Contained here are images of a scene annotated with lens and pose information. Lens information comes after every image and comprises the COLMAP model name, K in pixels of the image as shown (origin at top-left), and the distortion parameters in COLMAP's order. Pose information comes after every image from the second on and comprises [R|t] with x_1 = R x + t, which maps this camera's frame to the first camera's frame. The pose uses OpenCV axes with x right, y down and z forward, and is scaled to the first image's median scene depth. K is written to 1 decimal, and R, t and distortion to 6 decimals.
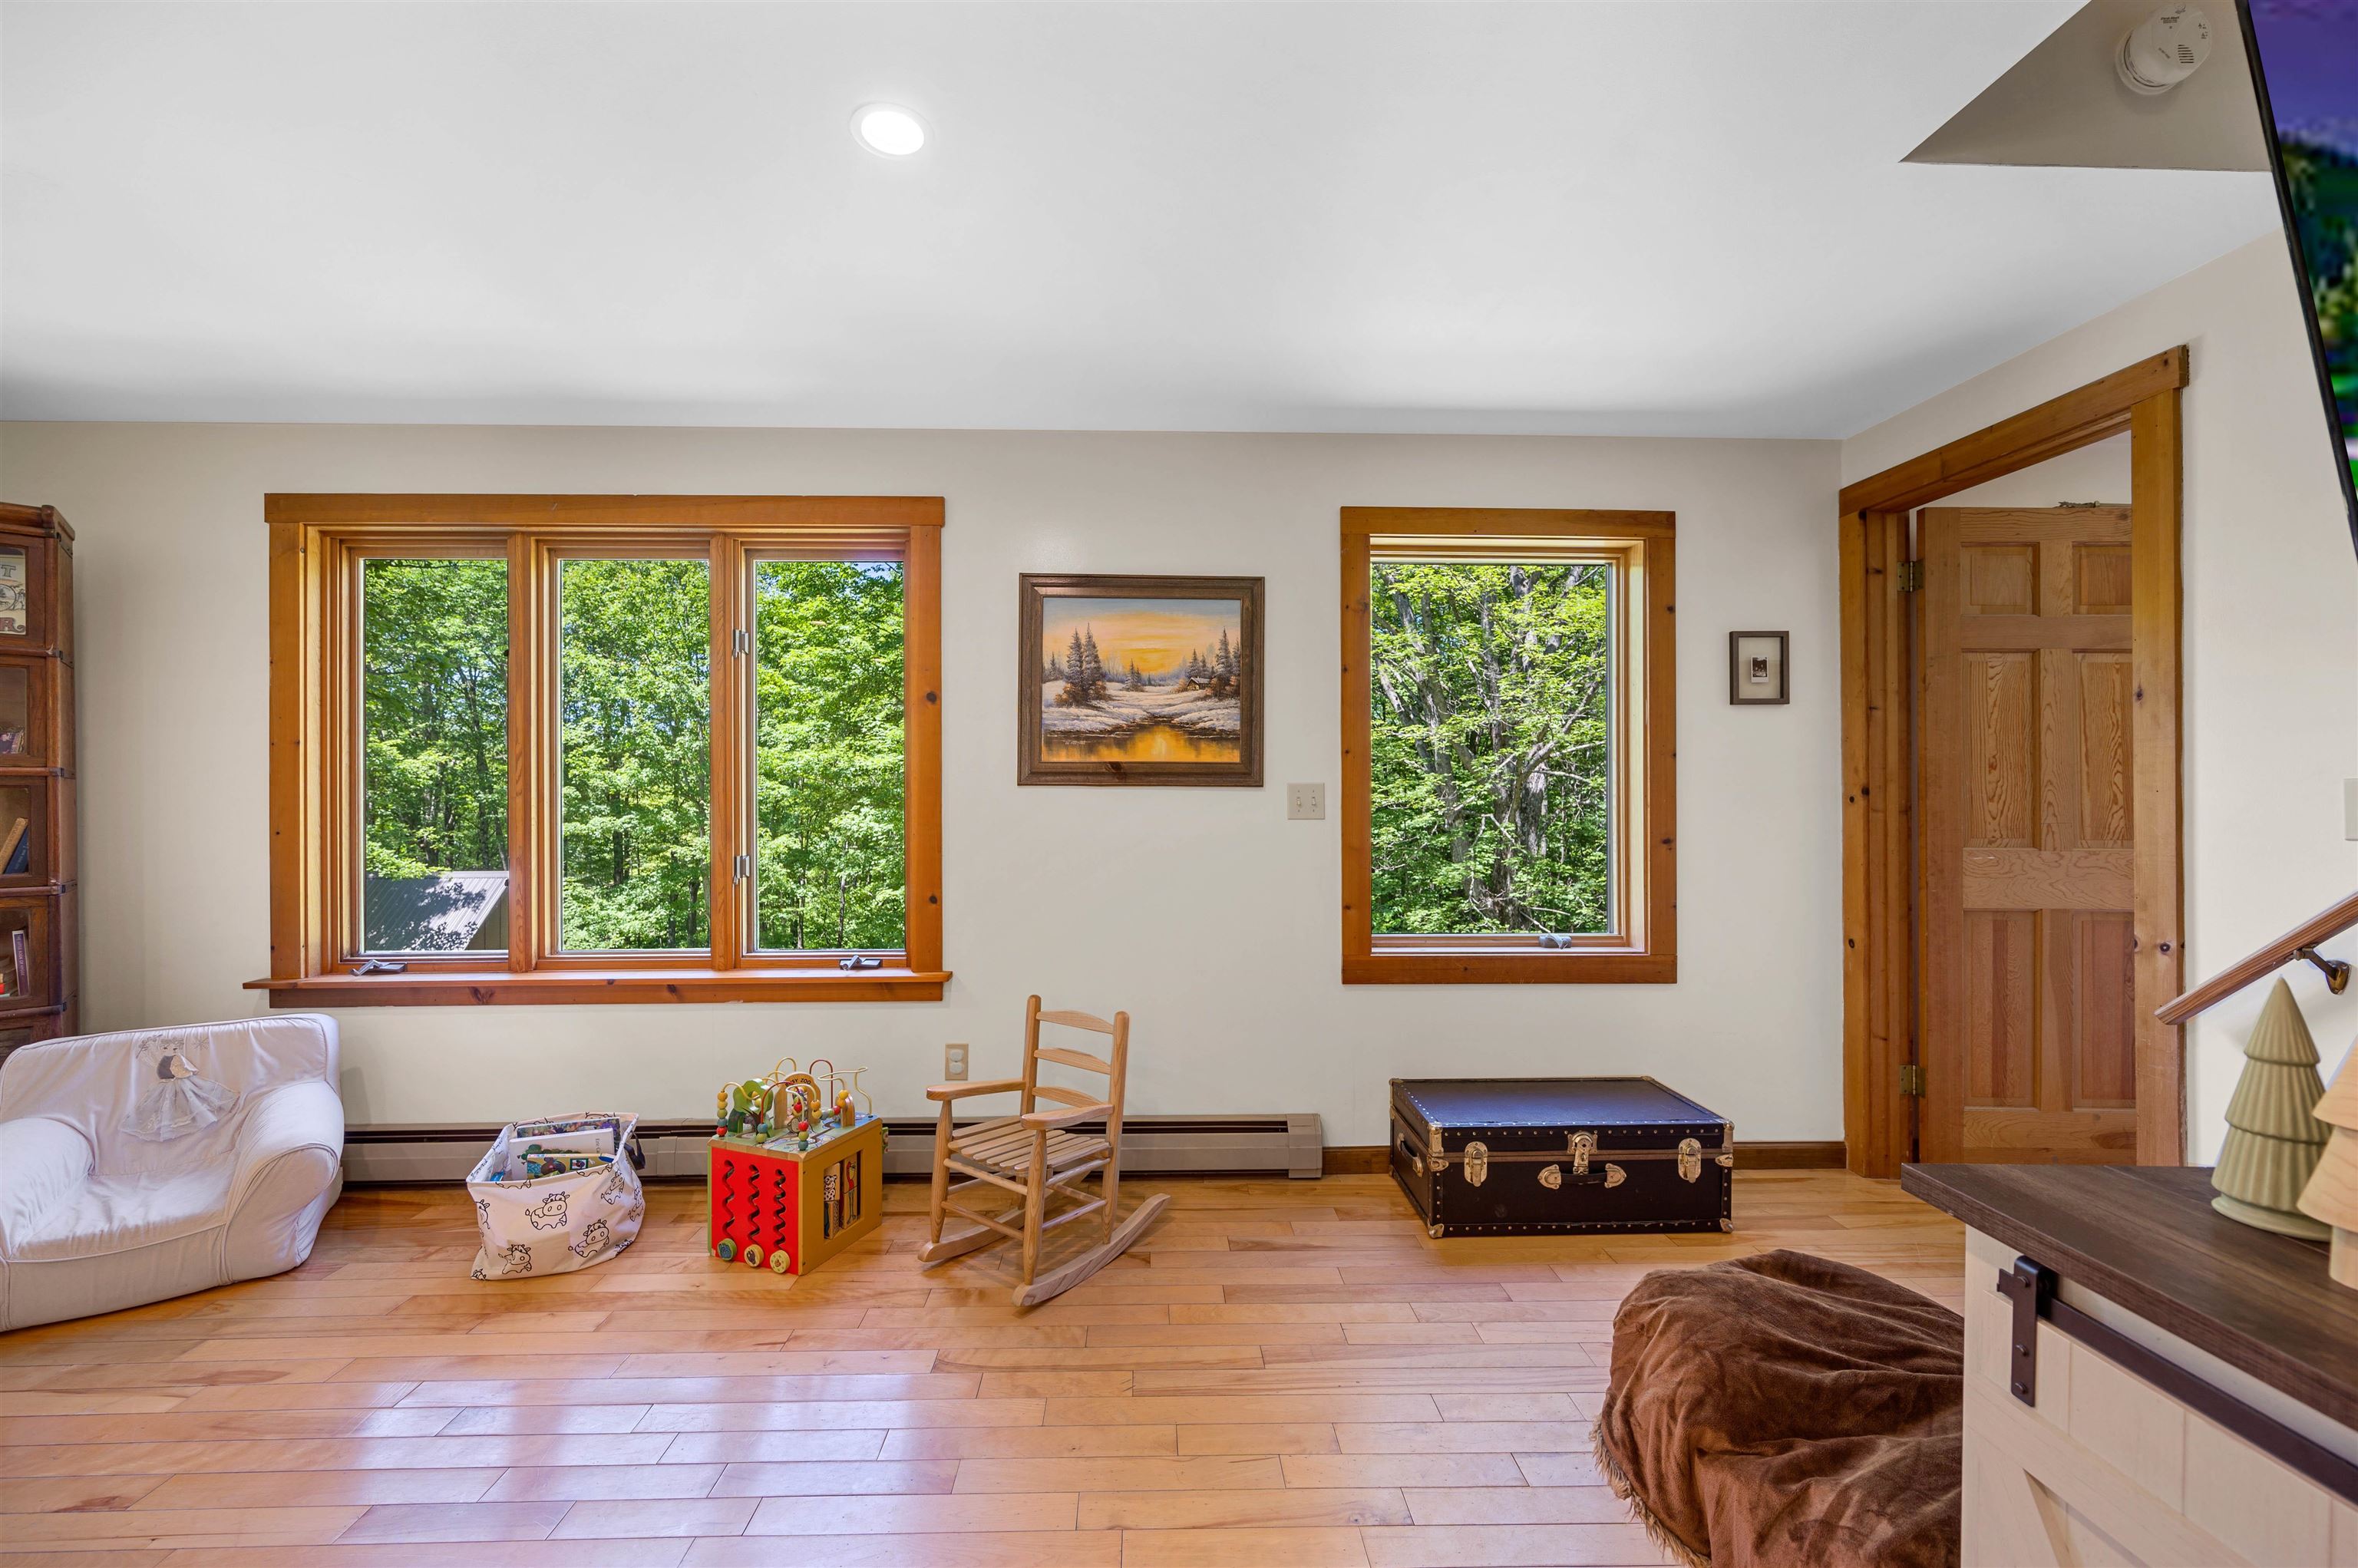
lens RADIAL K [[936.2, 0, 1176.3], [0, 936.2, 804.8], [0, 0, 1]] dist [-0.000121, -0.000014]
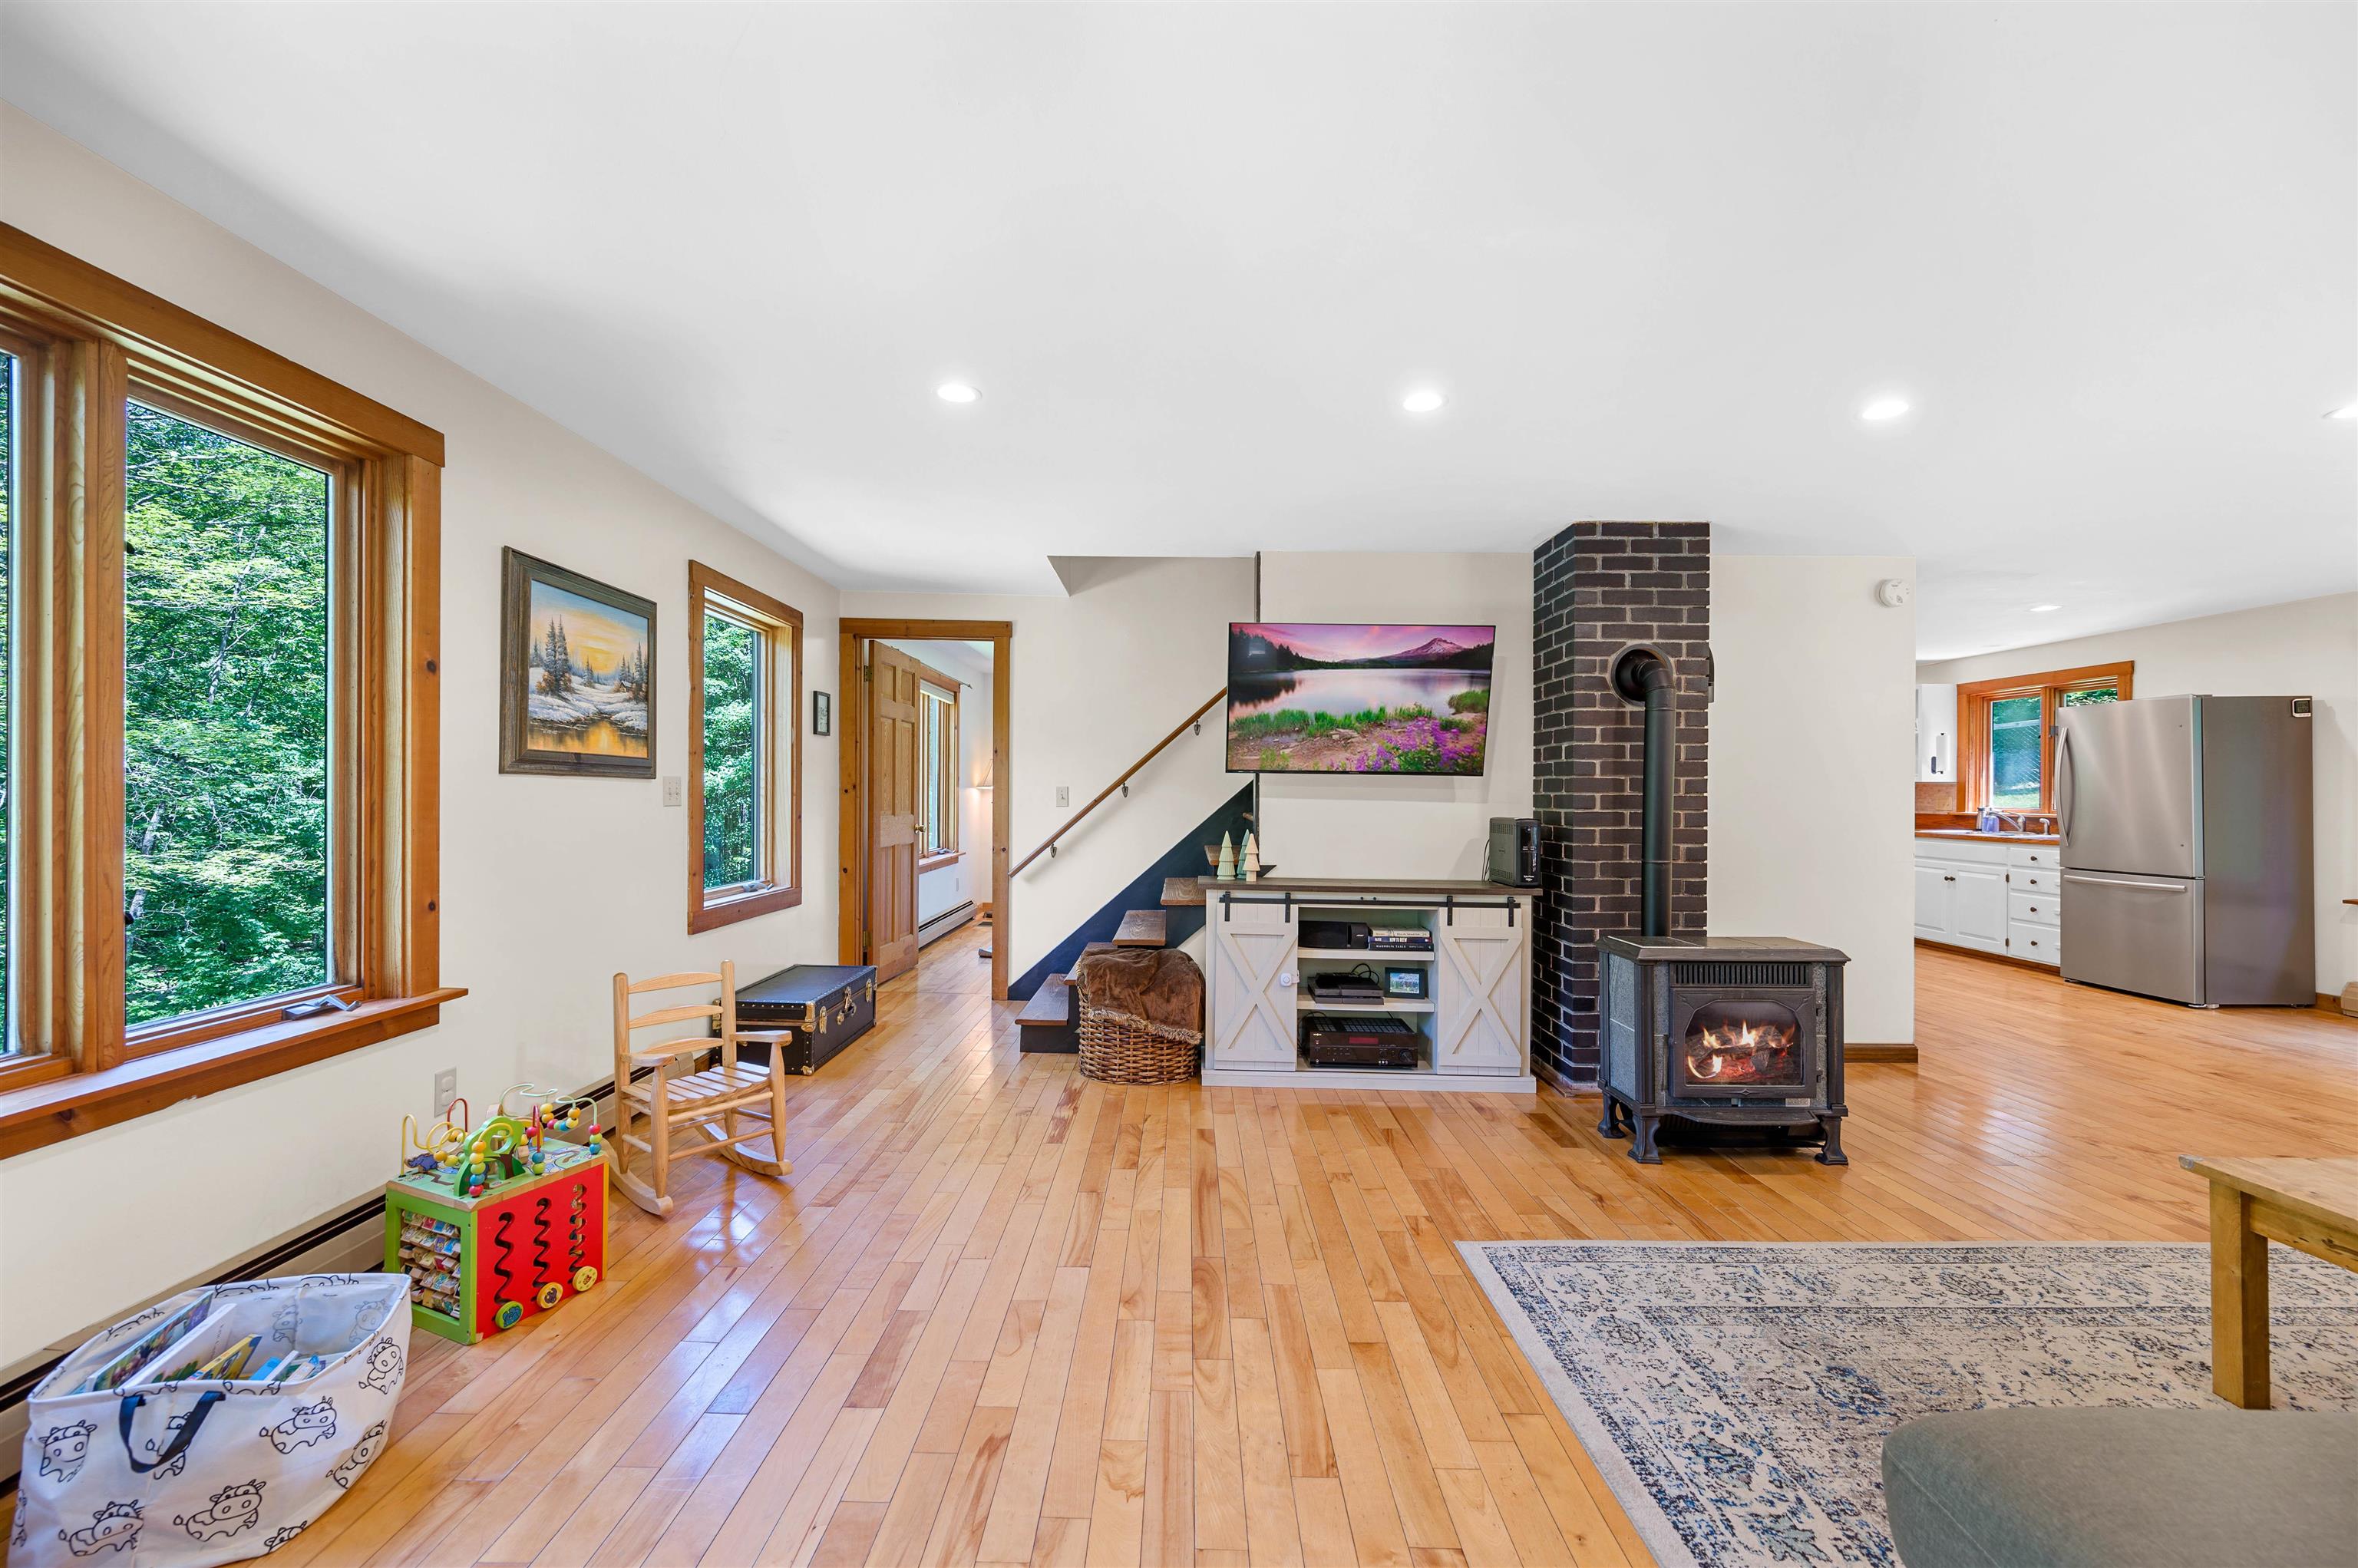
lens RADIAL K [[936.2, 0, 1183.3], [0, 936.2, 791.3], [0, 0, 1]] dist [-0.000121, -0.000014]
pose [[0.026427, 0.003250, 0.999645, -1.084751], [-0.010305, 0.999942, -0.002979, -0.007198], [-0.999598, -0.010222, 0.026459, 0.299229]]
